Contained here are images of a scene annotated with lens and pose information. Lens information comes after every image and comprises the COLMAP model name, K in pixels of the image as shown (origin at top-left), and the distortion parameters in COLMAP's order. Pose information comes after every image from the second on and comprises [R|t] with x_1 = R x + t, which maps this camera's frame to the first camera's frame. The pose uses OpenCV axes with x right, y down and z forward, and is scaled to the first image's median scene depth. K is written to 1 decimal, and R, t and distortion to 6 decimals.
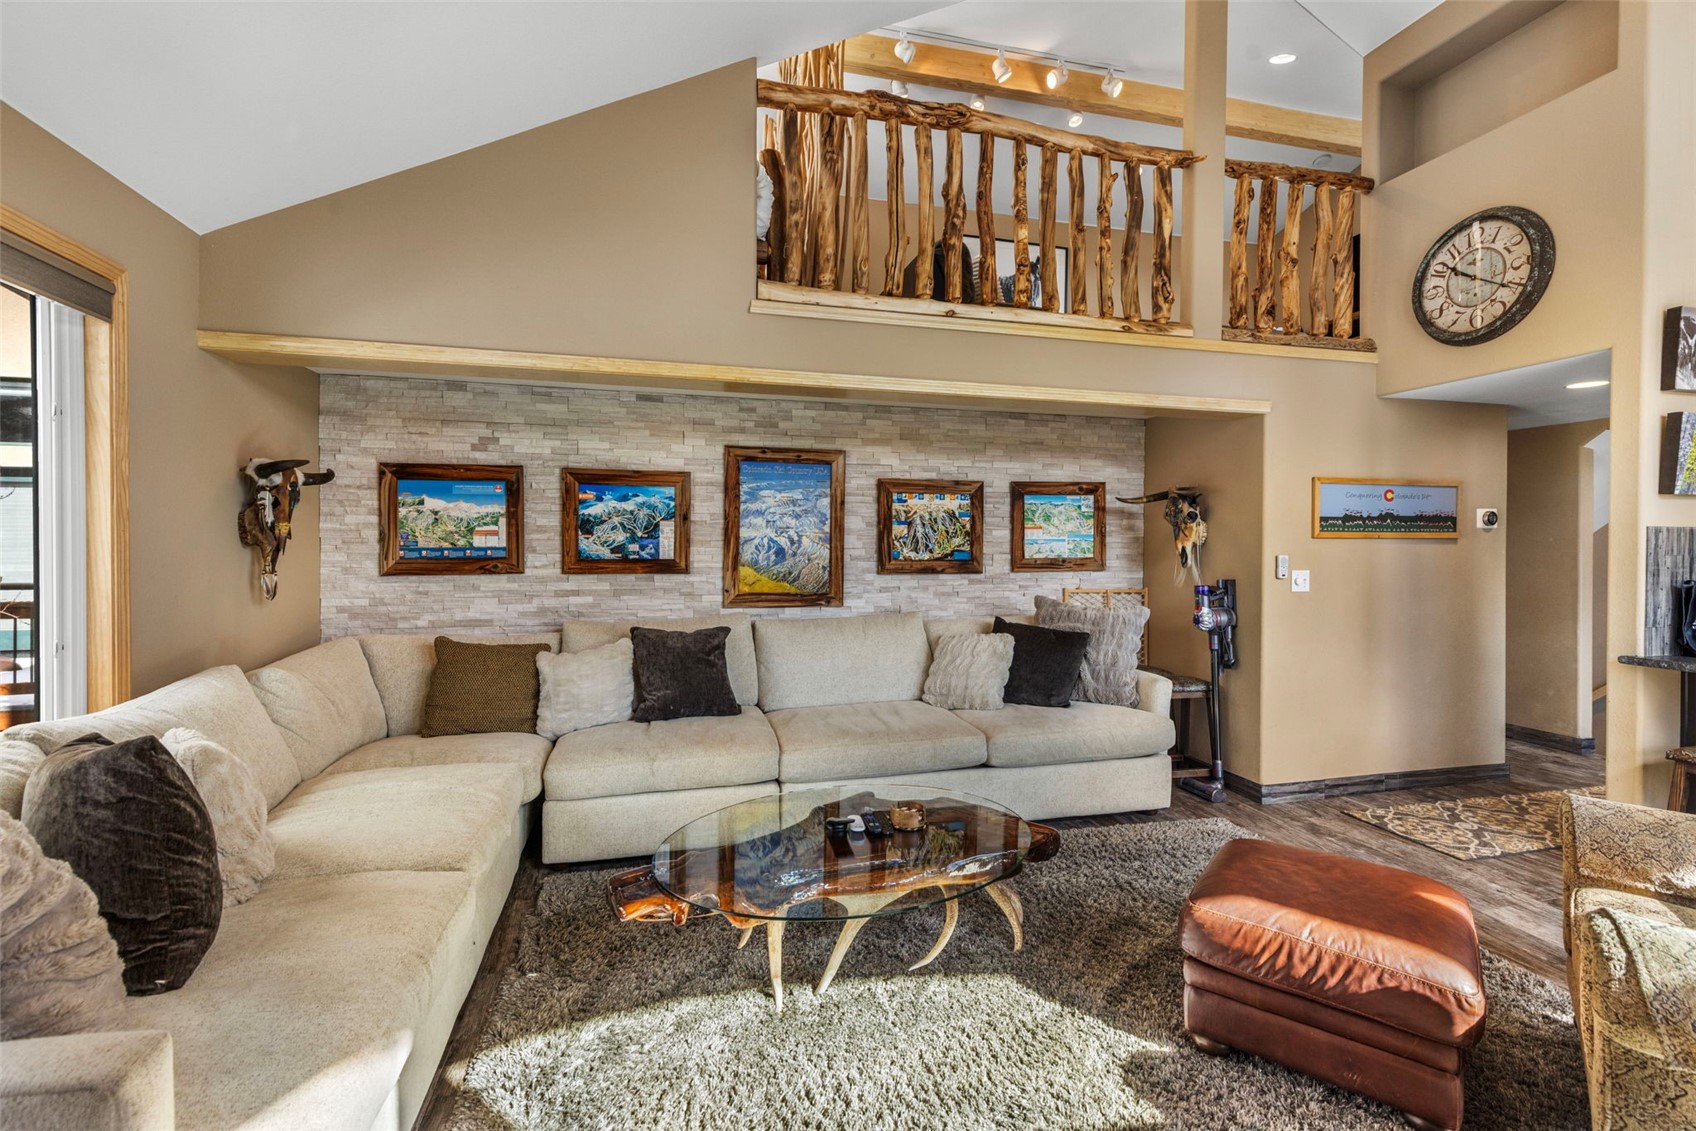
lens RADIAL K [[757.6, 0, 850.4], [0, 757.6, 548.5], [0, 0, 1]] dist [0.005551, -0.001118]
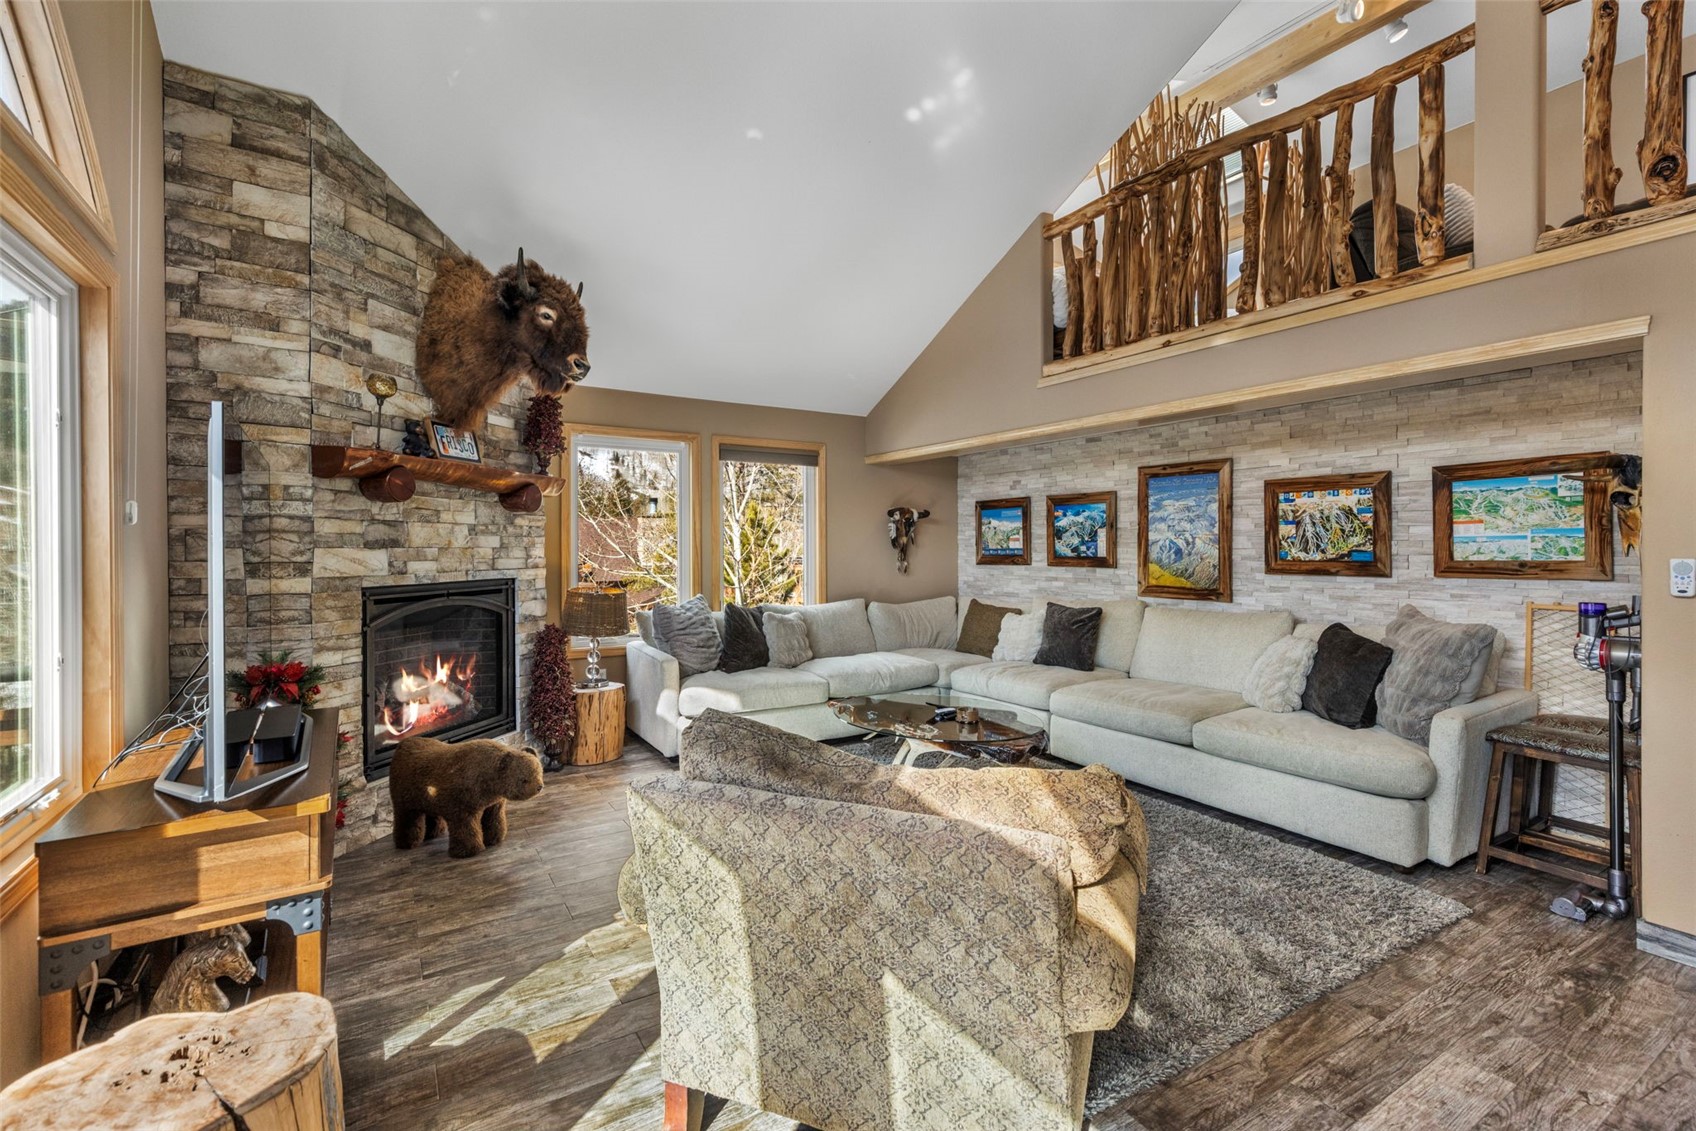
lens RADIAL K [[757.6, 0, 845.7], [0, 757.6, 553.4], [0, 0, 1]] dist [0.005551, -0.001118]
pose [[0.290770, 0.003862, -0.956785, 0.891656], [0.000213, 0.999992, 0.004101, 0.002111], [0.956793, -0.001396, 0.290767, 0.165278]]
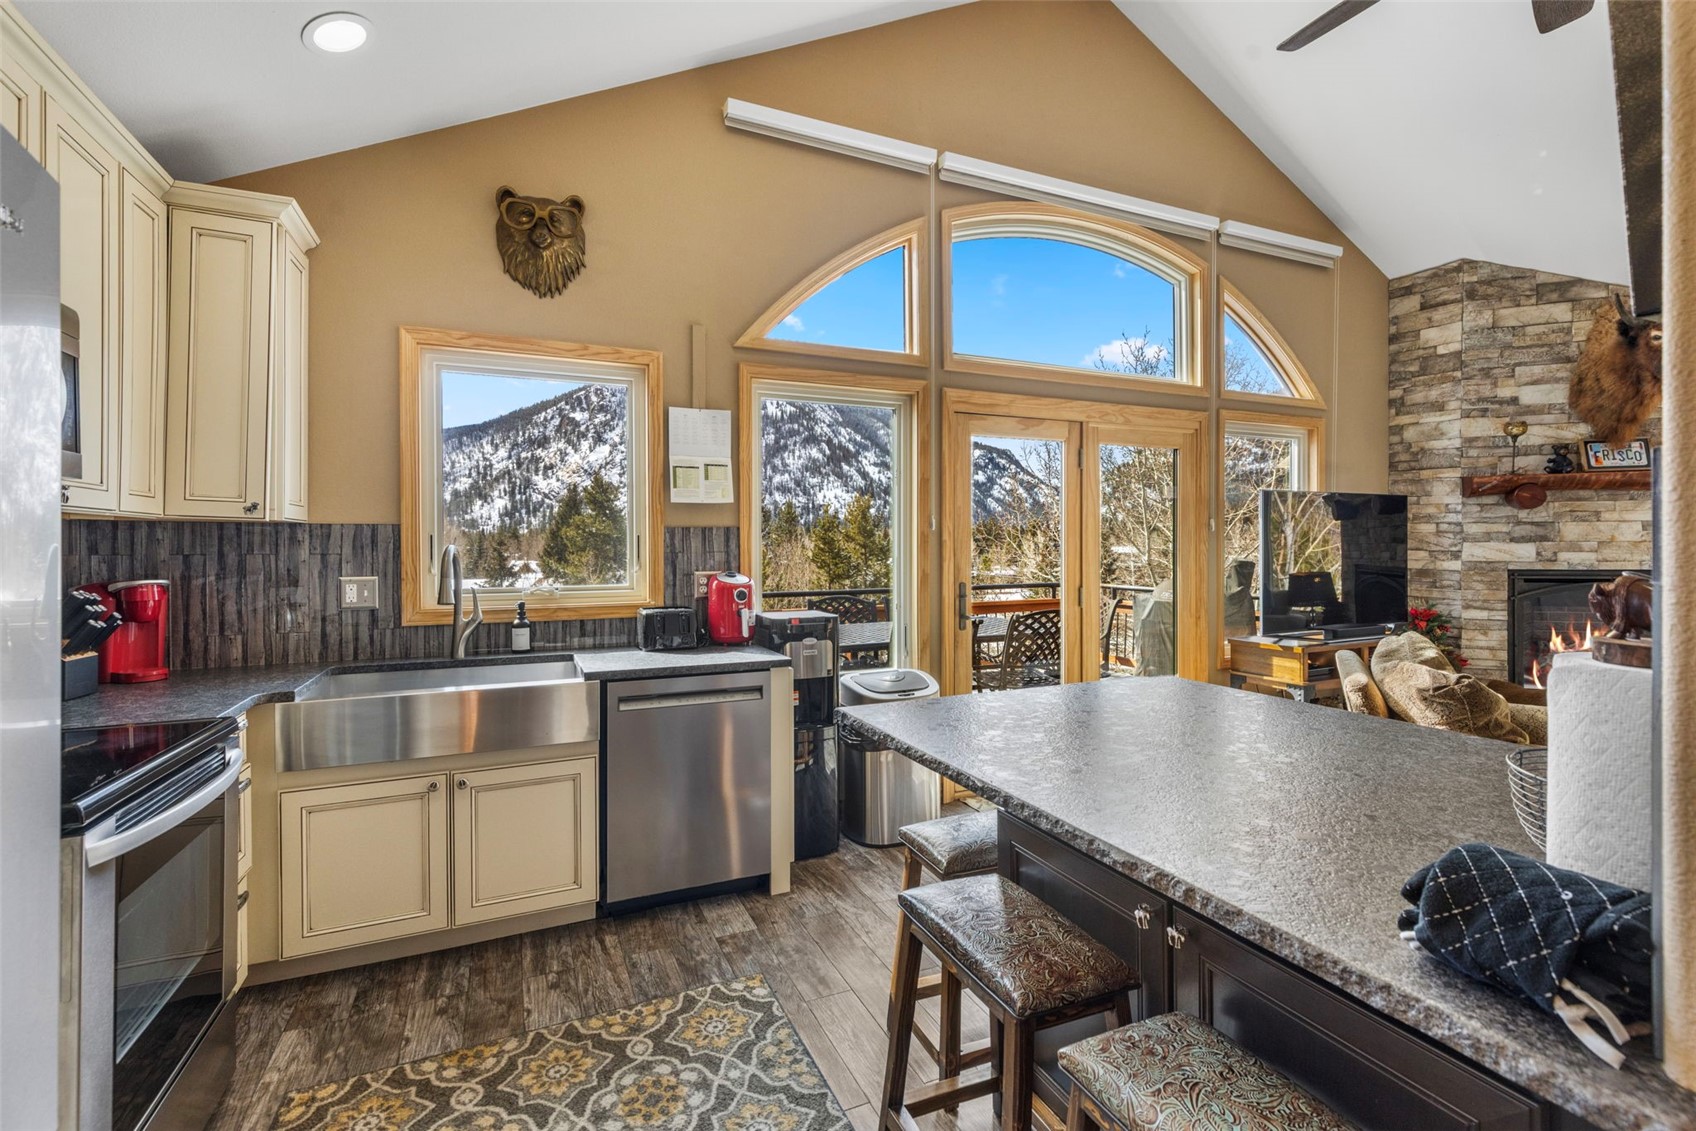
lens RADIAL K [[757.6, 0, 850.8], [0, 757.6, 551.5], [0, 0, 1]] dist [0.005551, -0.001118]
pose [[-0.986318, 0.004109, -0.164805, 1.157131], [0.002406, 0.999942, 0.010535, -0.000497], [0.164839, 0.009994, -0.986270, 0.889732]]
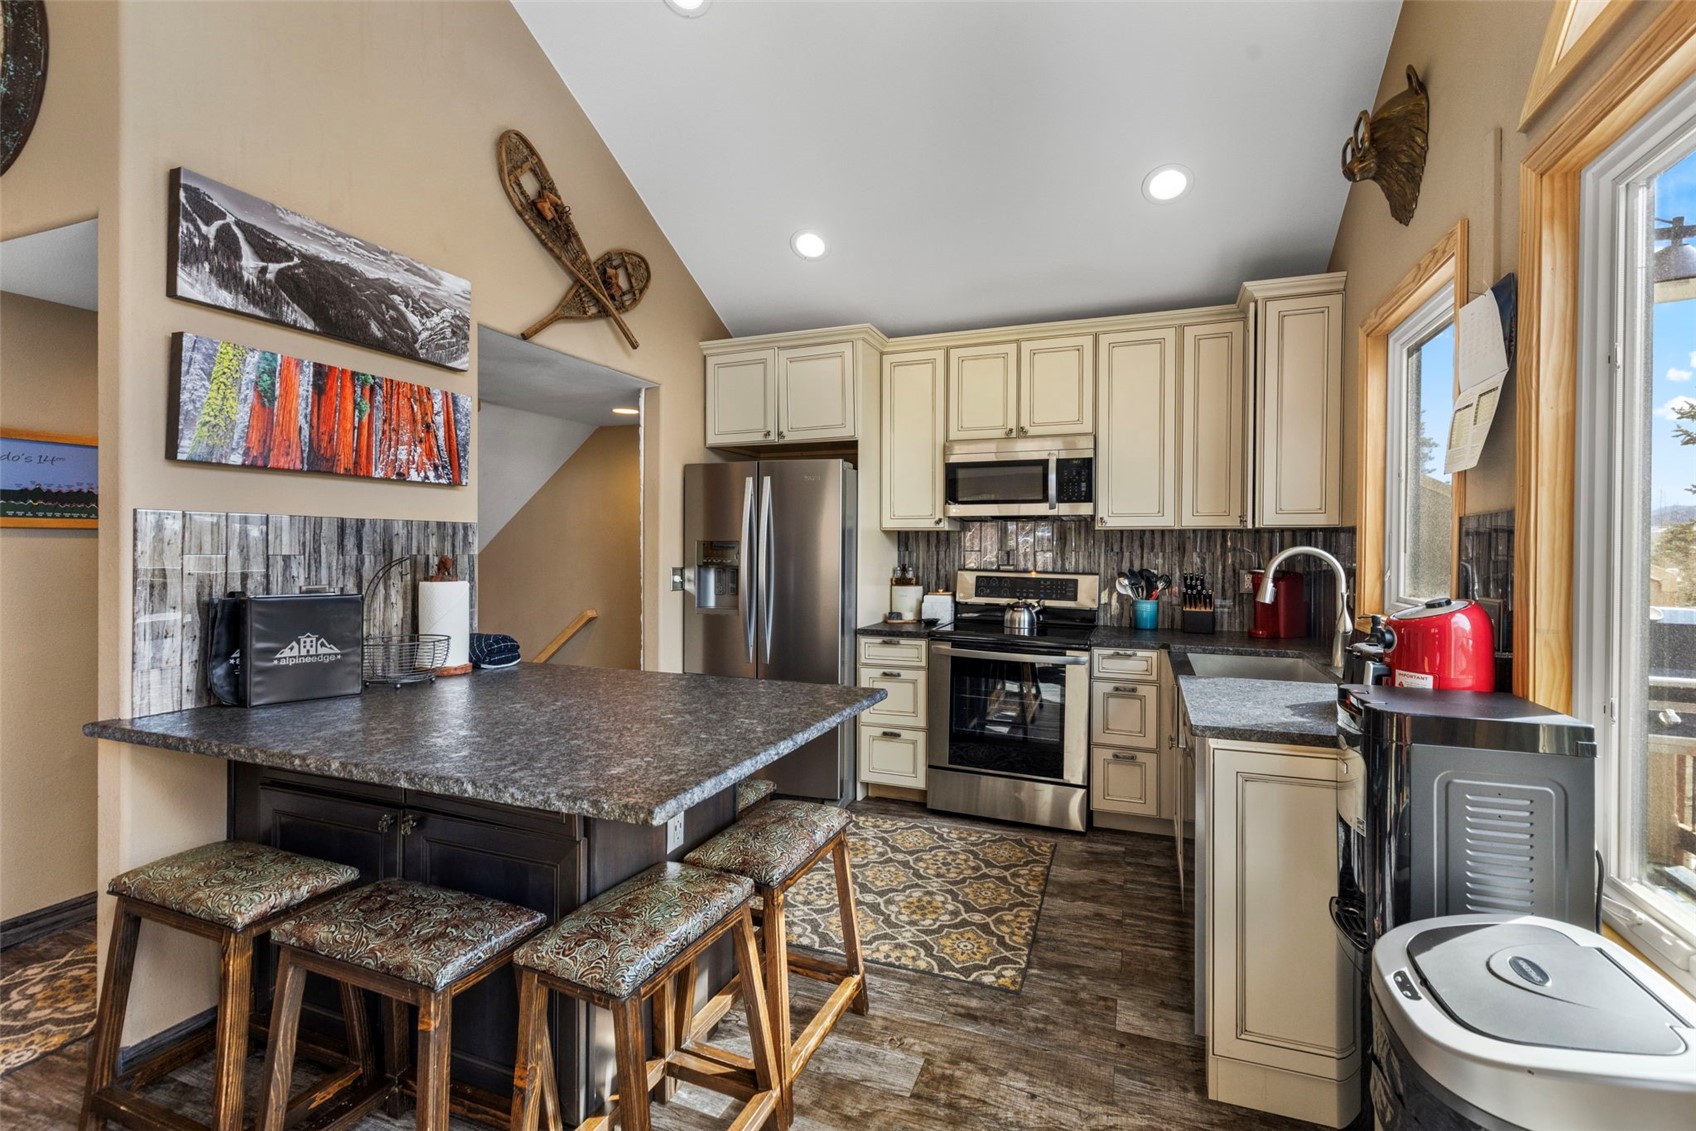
lens RADIAL K [[757.6, 0, 850.7], [0, 757.6, 549.2], [0, 0, 1]] dist [0.005551, -0.001118]
pose [[0.582746, -0.002000, 0.812652, 0.625907], [-0.001706, 0.999992, 0.003684, 0.000618], [-0.812653, -0.003534, 0.582738, 0.115073]]
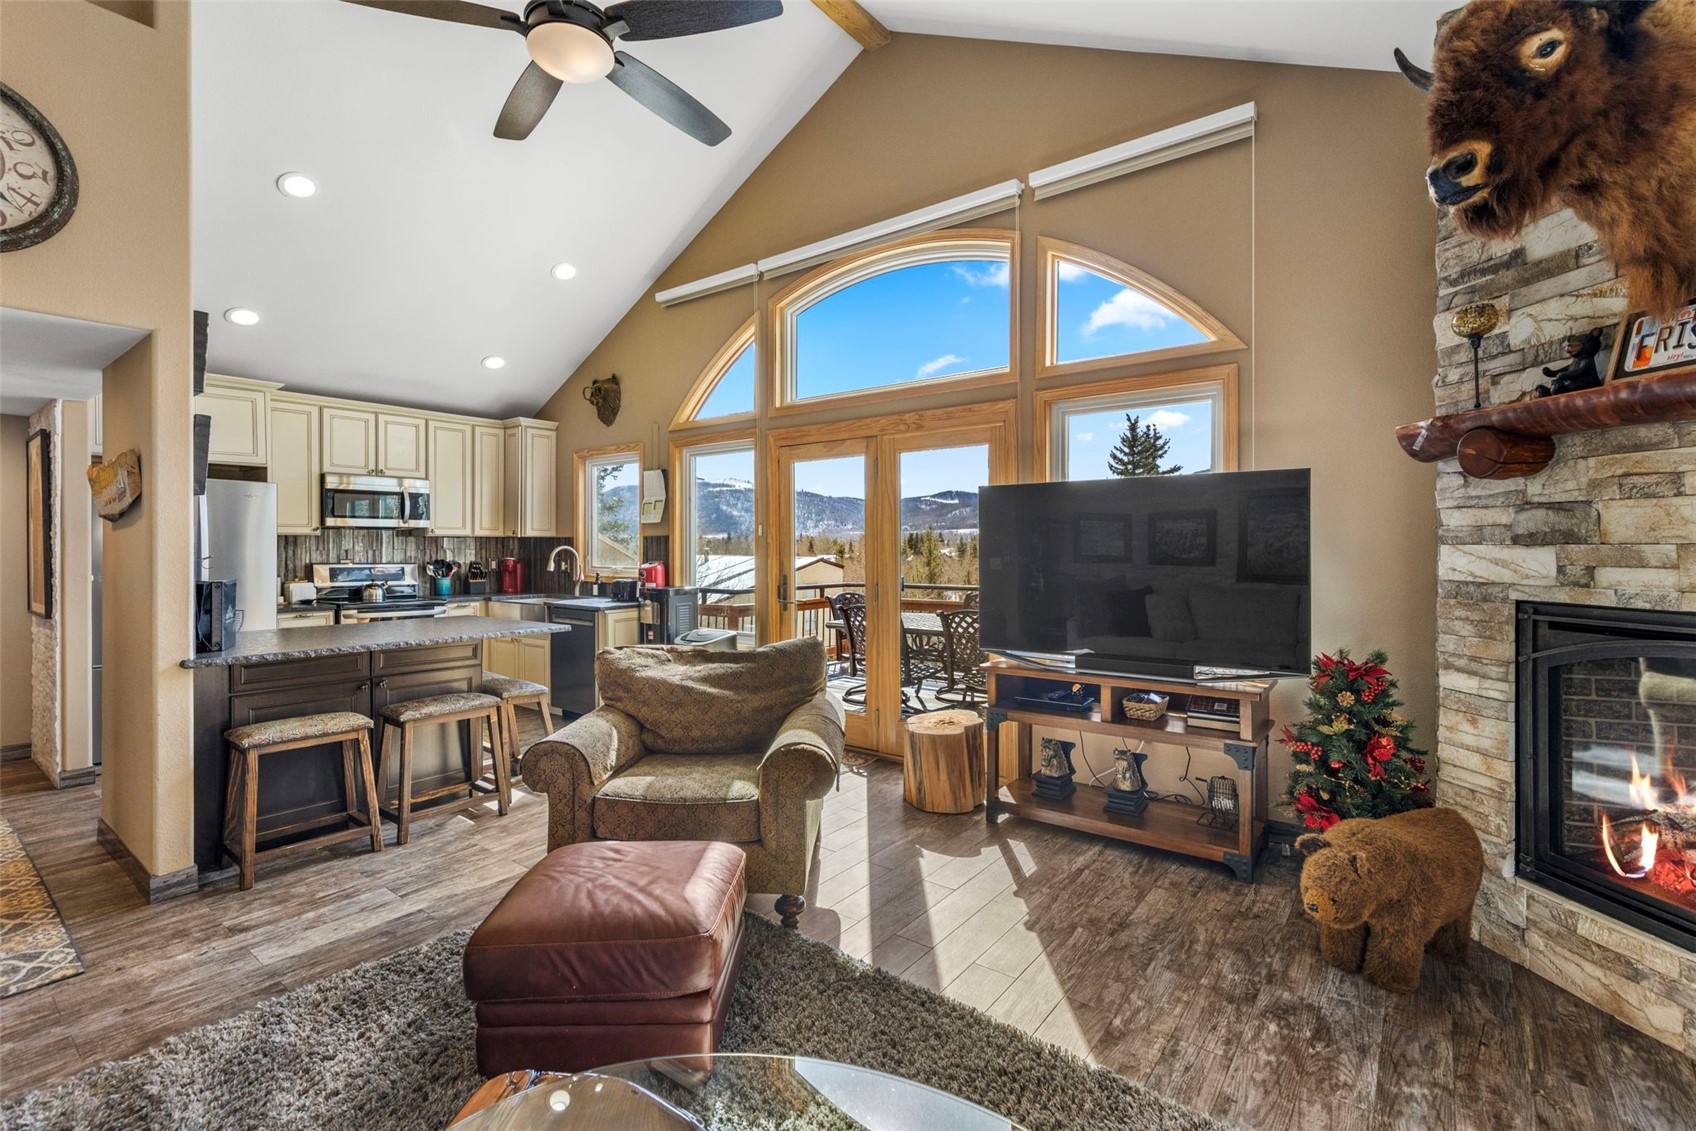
lens RADIAL K [[757.6, 0, 849.5], [0, 757.6, 549.9], [0, 0, 1]] dist [0.005551, -0.001118]
pose [[-0.611567, -0.004440, 0.791180, -0.175805], [0.002583, 0.999968, 0.007609, -0.002027], [-0.791189, 0.006697, -0.611535, 0.660022]]
